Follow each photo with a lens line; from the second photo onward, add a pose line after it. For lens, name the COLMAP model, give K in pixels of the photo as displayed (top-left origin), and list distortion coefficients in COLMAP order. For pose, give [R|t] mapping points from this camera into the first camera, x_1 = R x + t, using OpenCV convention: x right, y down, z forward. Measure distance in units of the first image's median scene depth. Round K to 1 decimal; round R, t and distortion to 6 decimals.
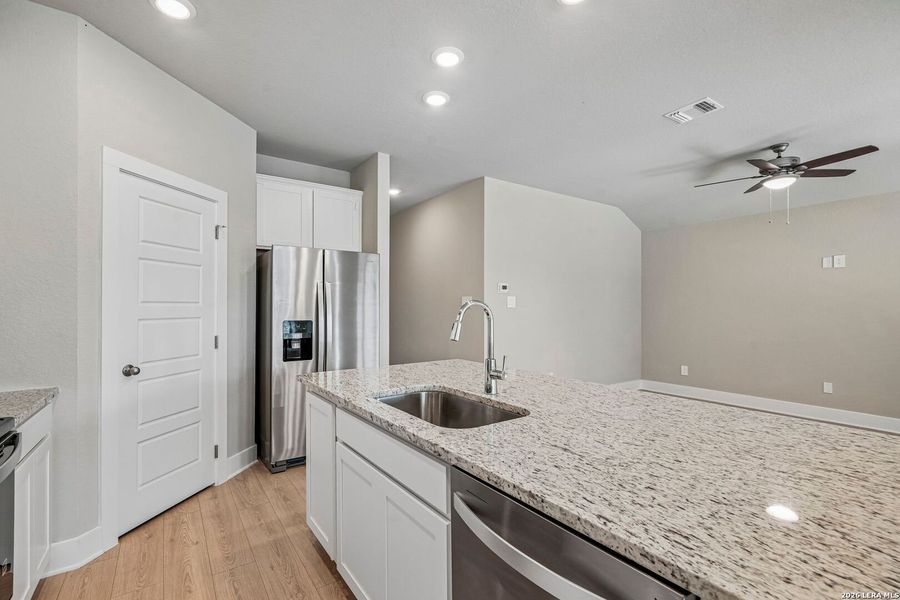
lens RADIAL K [[404.8, 0, 444.7], [0, 404.8, 305.0], [0, 0, 1]] dist [0.000800, -0.000859]
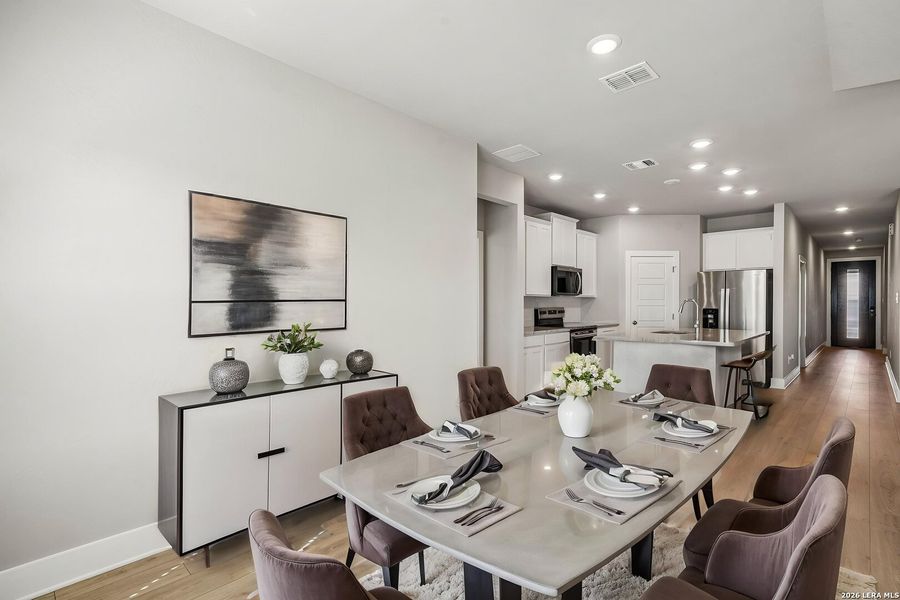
lens RADIAL K [[428.5, 0, 460.4], [0, 428.5, 305.3], [0, 0, 1]] dist [0.004152, 0.004691]
pose [[0.215960, 0.008614, -0.976364, 1.252165], [0.001801, 0.999956, 0.009220, 0.000942], [0.976400, -0.003749, 0.215935, -0.576308]]
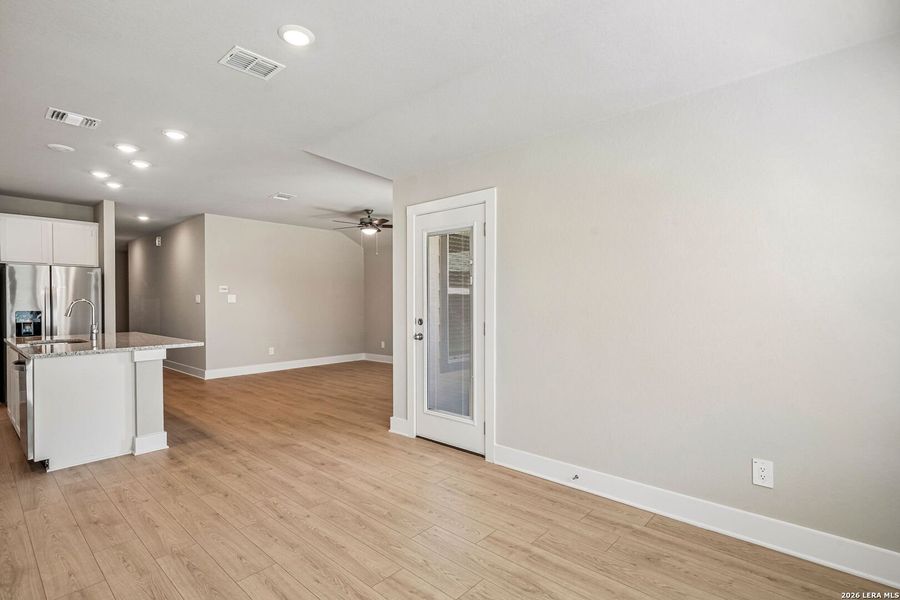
lens RADIAL K [[428.5, 0, 449.2], [0, 428.5, 303.5], [0, 0, 1]] dist [0.004152, 0.004691]
pose [[0.971445, -0.003664, 0.237236, 0.721642], [0.002189, 0.999977, 0.006480, 0.001772], [-0.237254, -0.005776, 0.971430, -0.893468]]
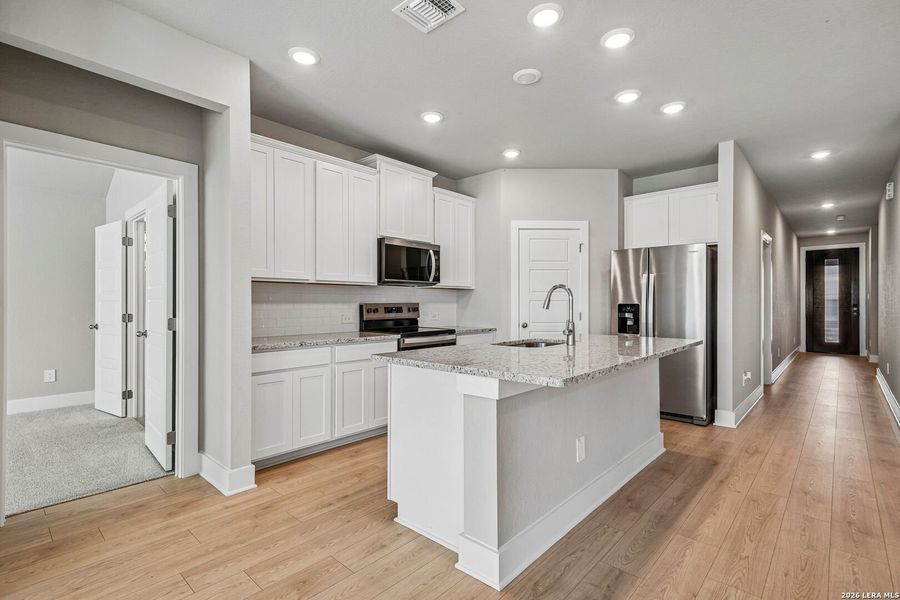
lens RADIAL K [[428.5, 0, 448.9], [0, 428.5, 303.6], [0, 0, 1]] dist [0.004152, 0.004691]
pose [[0.232356, 0.004117, -0.972622, 0.768260], [0.002671, 0.999985, 0.004870, 0.024890], [0.972627, -0.003729, 0.232341, 0.076509]]
